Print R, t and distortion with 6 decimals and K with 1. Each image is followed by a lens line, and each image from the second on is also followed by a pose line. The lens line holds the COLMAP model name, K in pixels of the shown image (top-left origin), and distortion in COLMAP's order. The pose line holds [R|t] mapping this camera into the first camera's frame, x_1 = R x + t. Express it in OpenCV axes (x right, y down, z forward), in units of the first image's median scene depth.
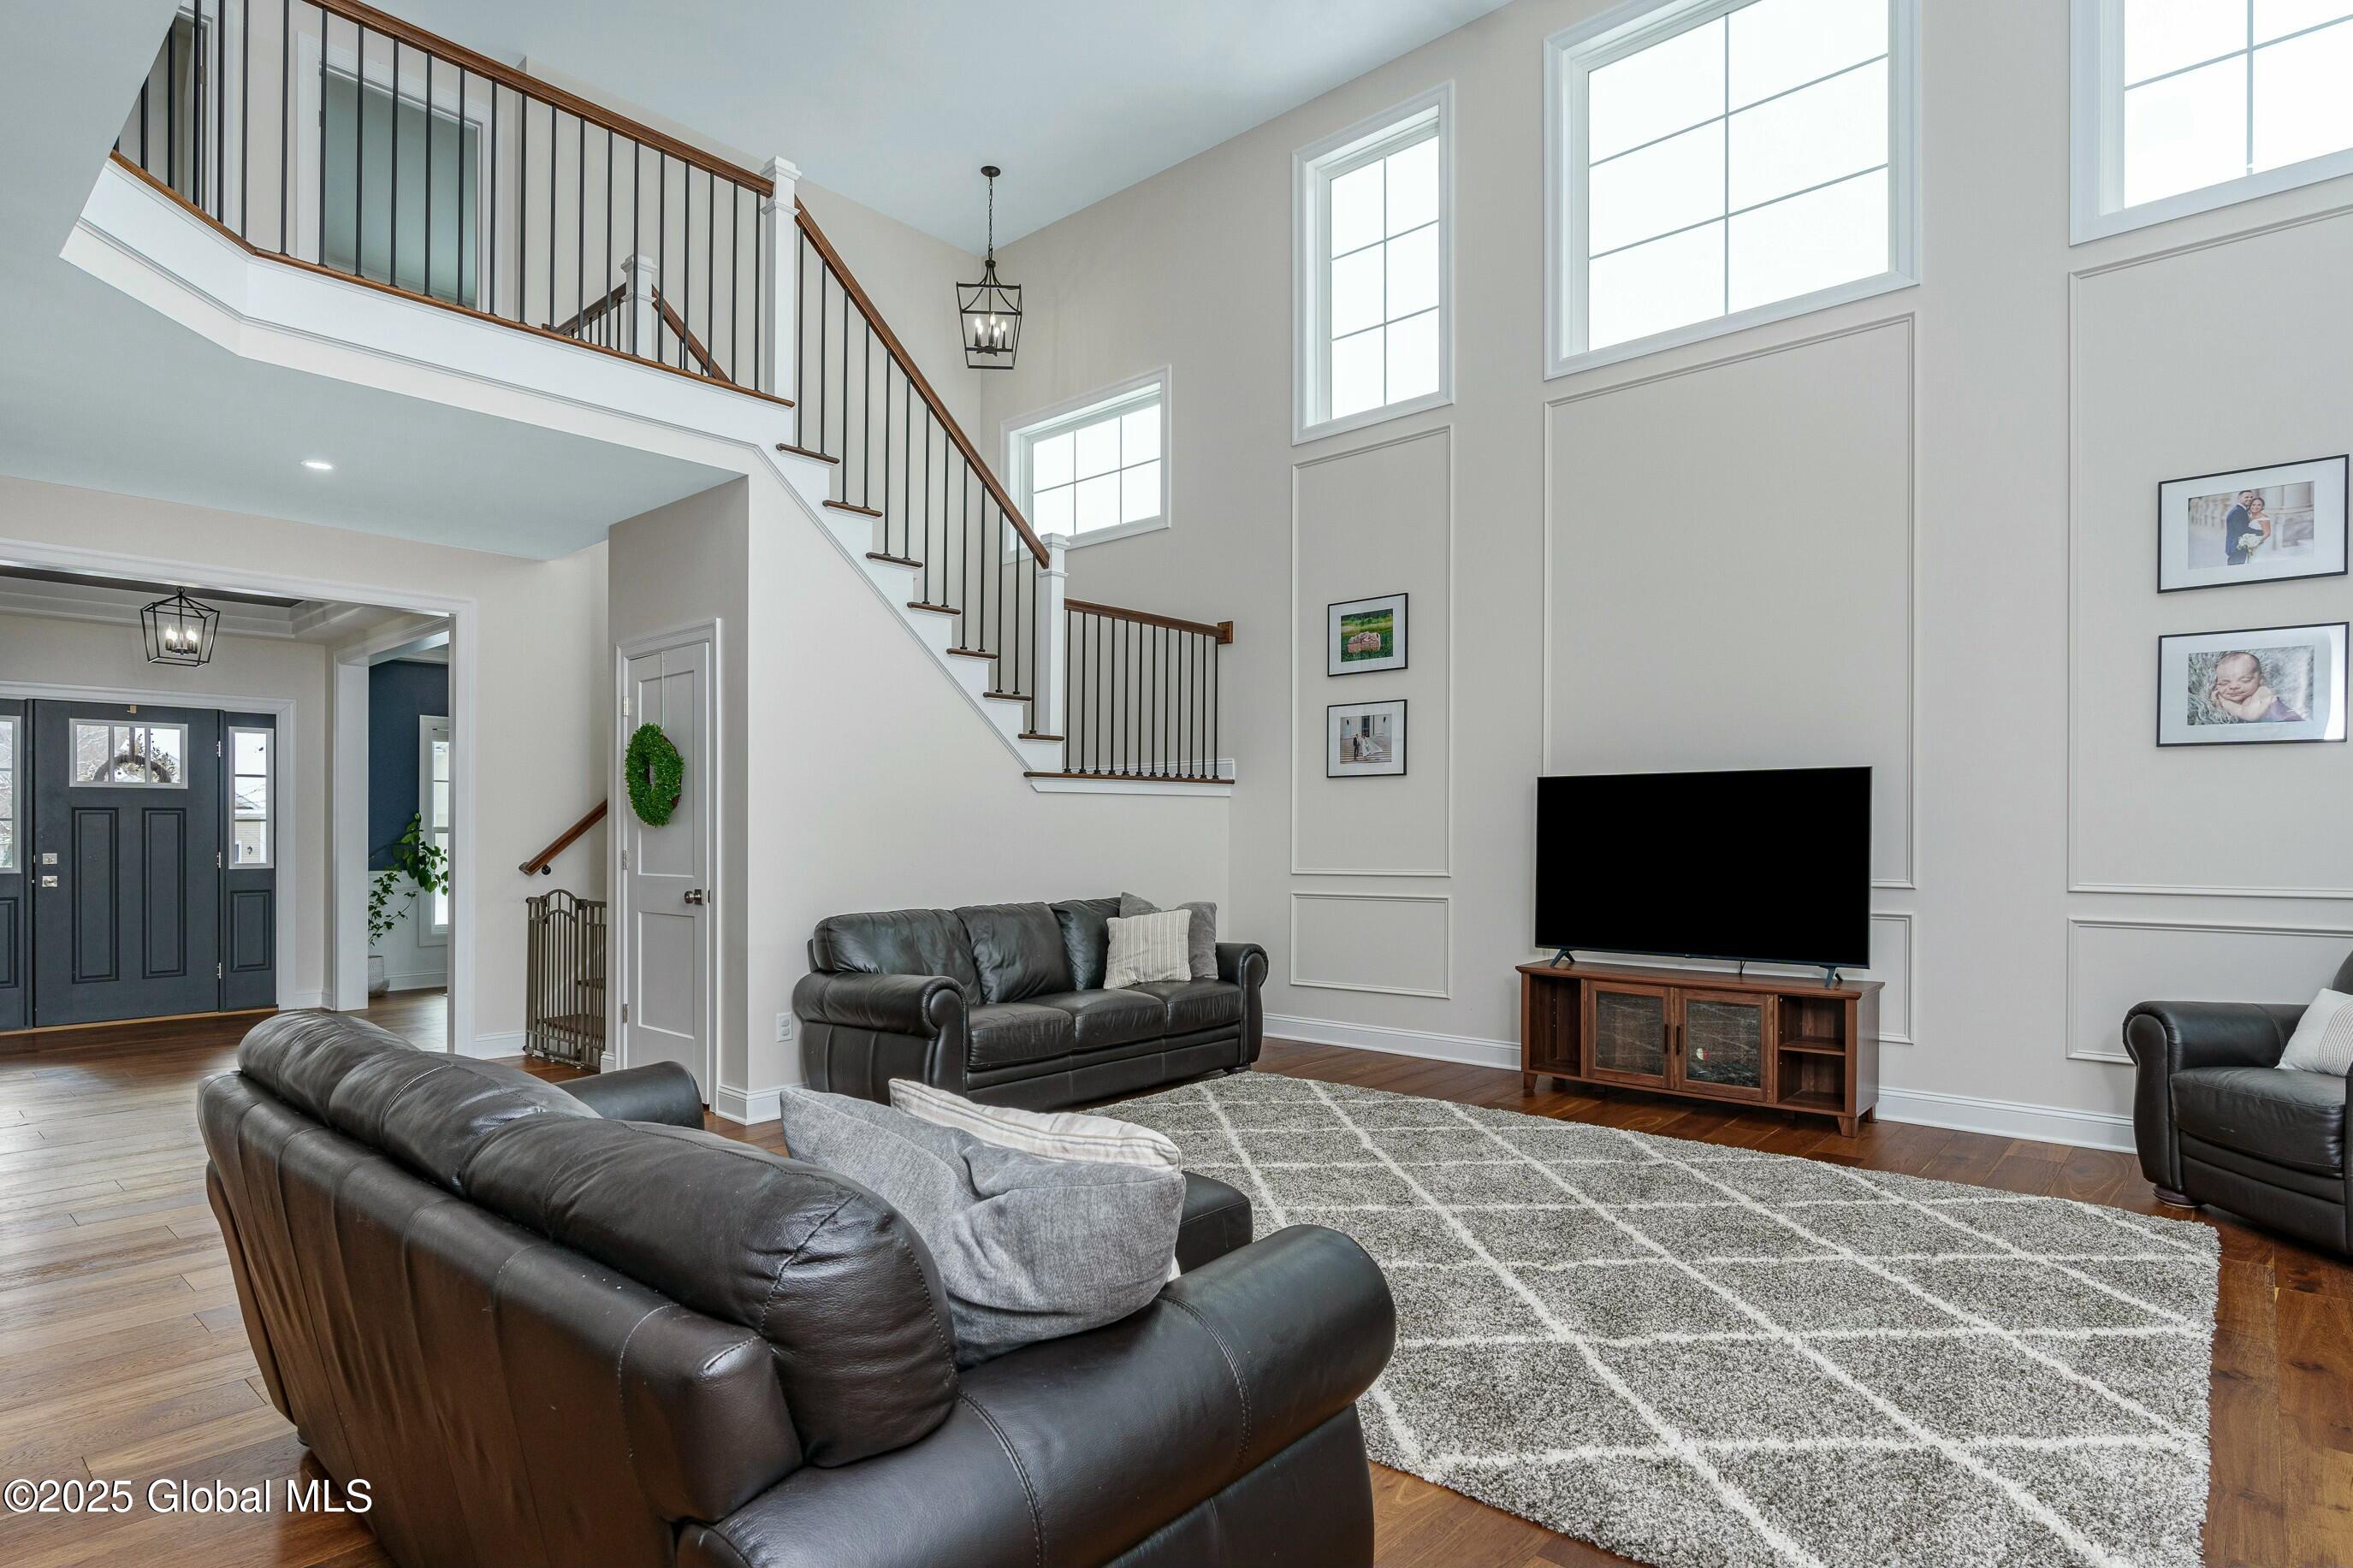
lens RADIAL K [[1214.2, 0, 1173.8], [0, 1214.2, 834.7], [0, 0, 1]] dist [0.003463, -0.000157]
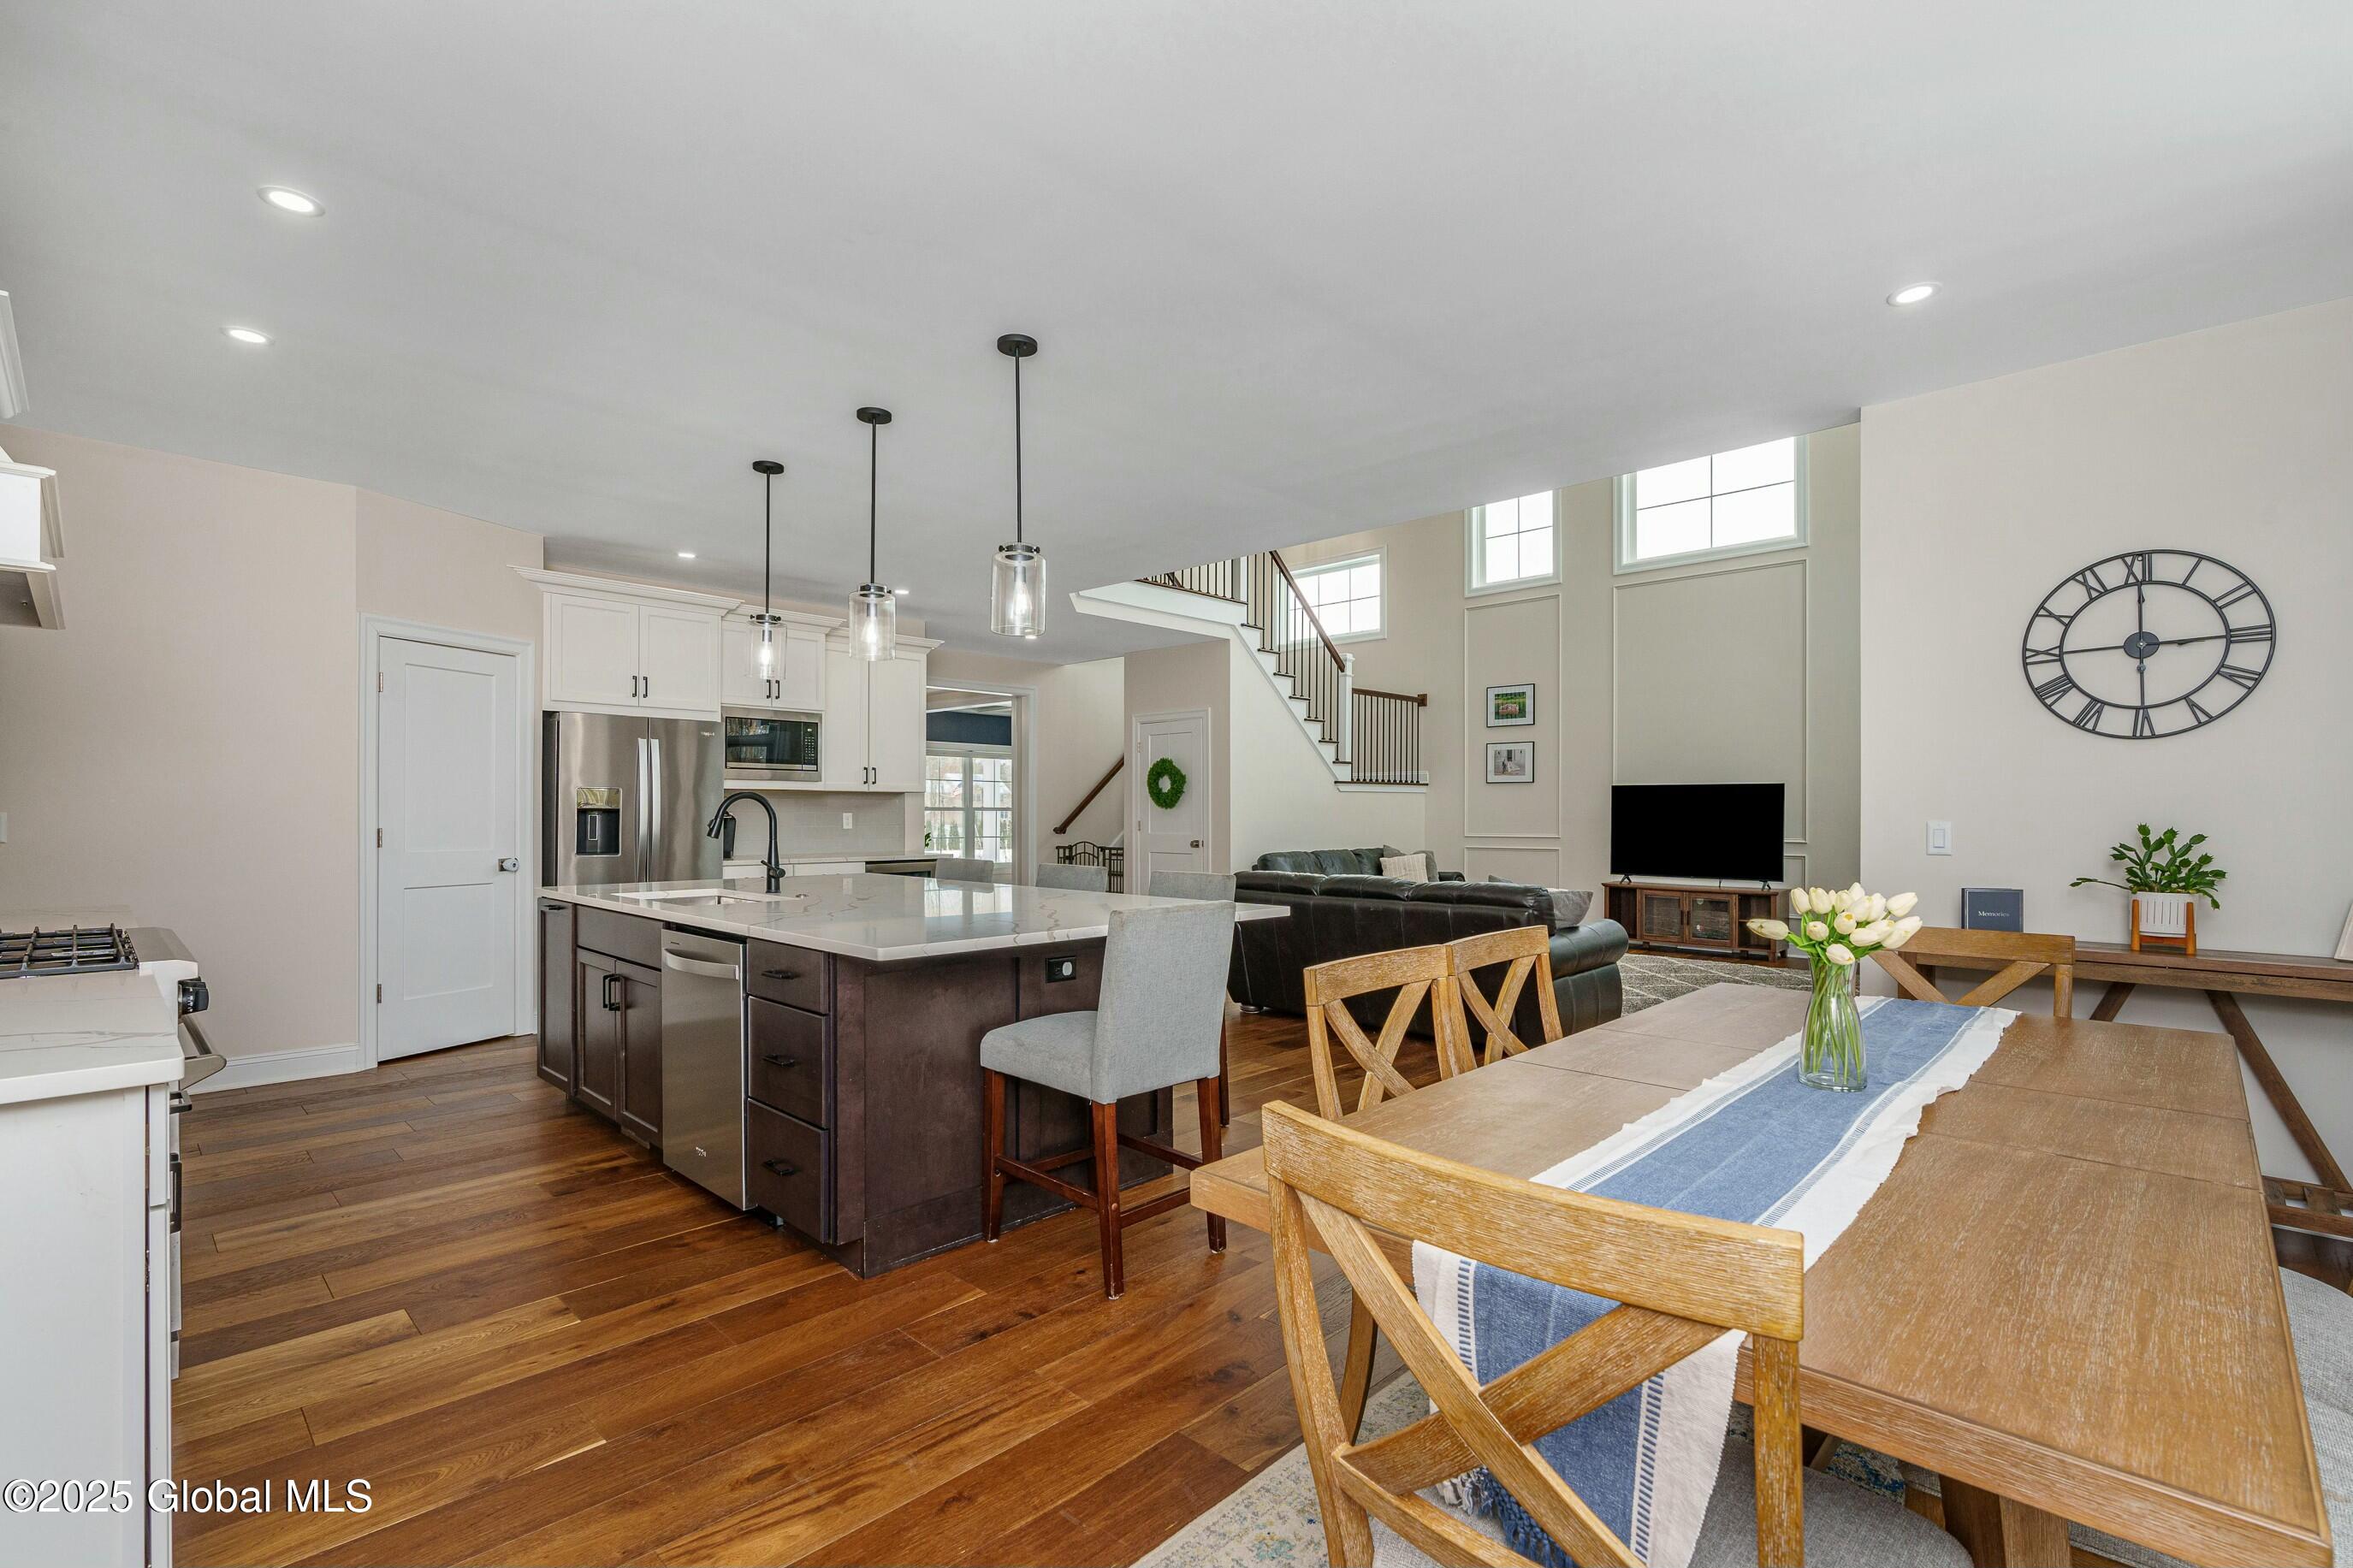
lens RADIAL K [[1045.2, 0, 1177.5], [0, 1045.2, 799.0], [0, 0, 1]] dist [-0.000403, 0.000417]
pose [[0.999107, 0.005352, -0.041910, -0.292467], [-0.005914, 0.999894, -0.013311, -0.000174], [0.041834, 0.013547, 0.999033, -0.627147]]
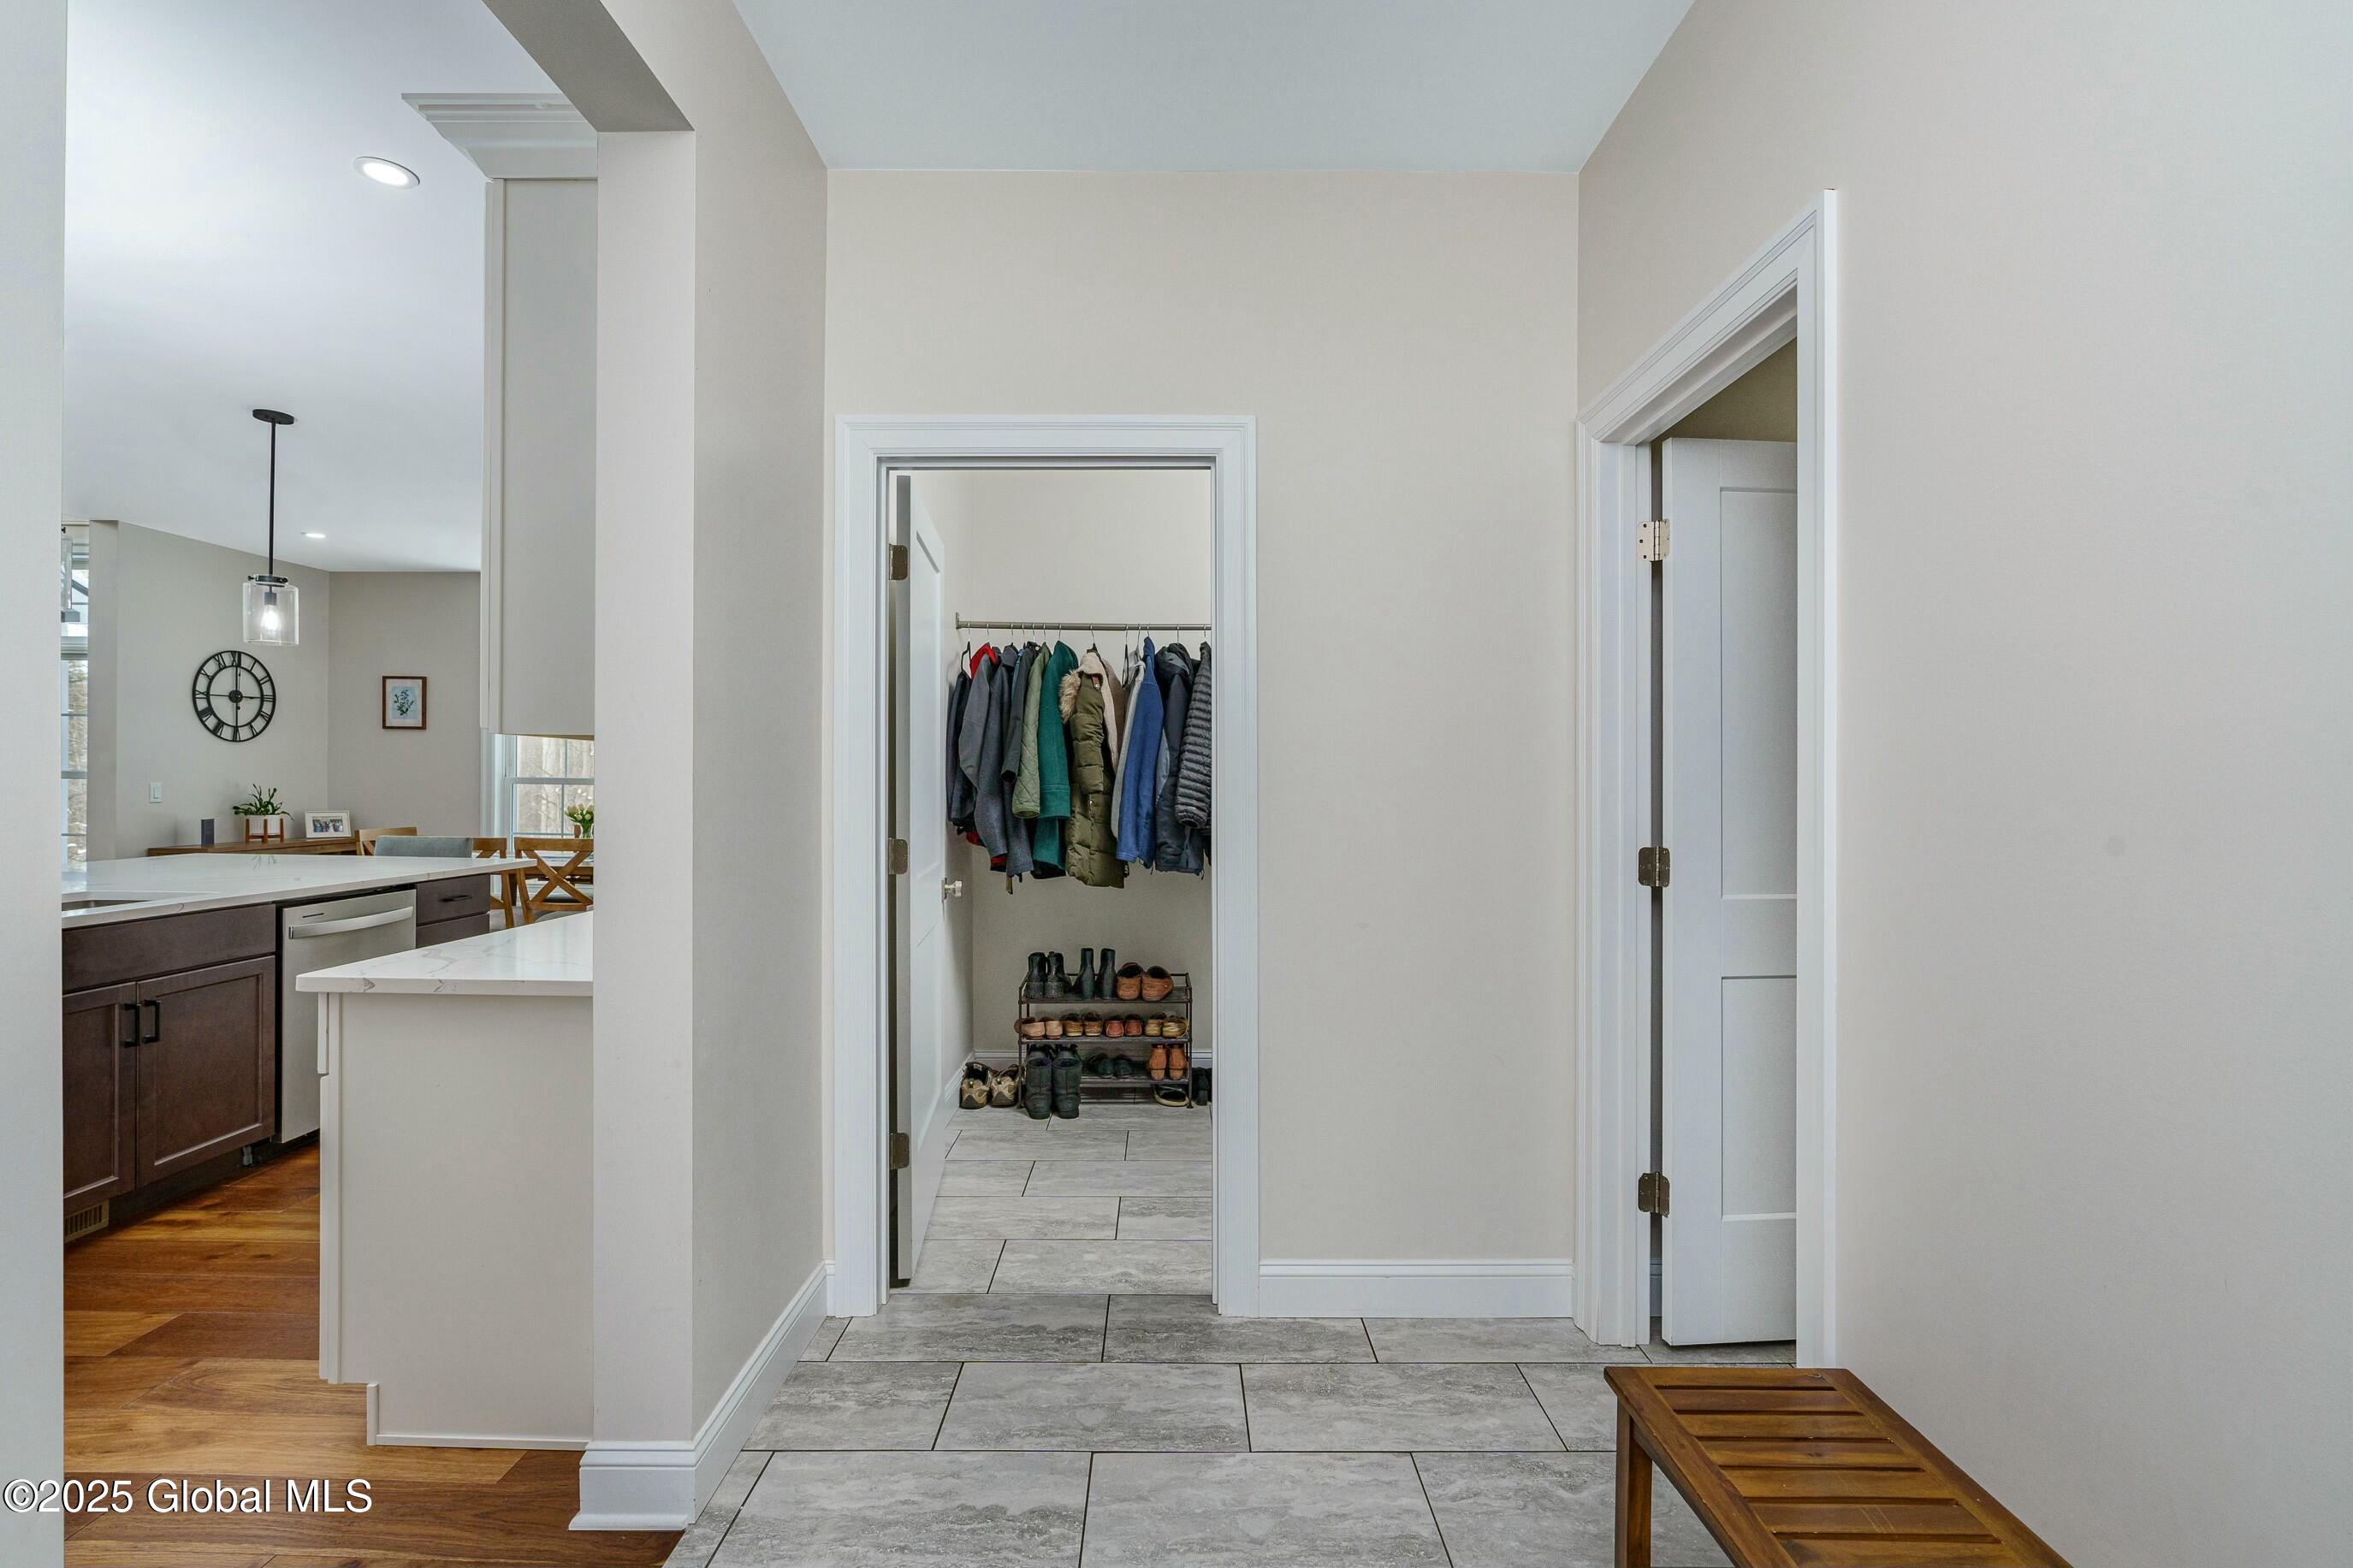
lens RADIAL K [[1045.2, 0, 1177.5], [0, 1045.2, 799.0], [0, 0, 1]] dist [-0.000403, 0.000417]
pose [[-0.661413, -0.020057, 0.749754, -1.262571], [-0.009602, 0.999787, 0.018274, -0.010164], [-0.749960, 0.004887, -0.661465, -0.112059]]
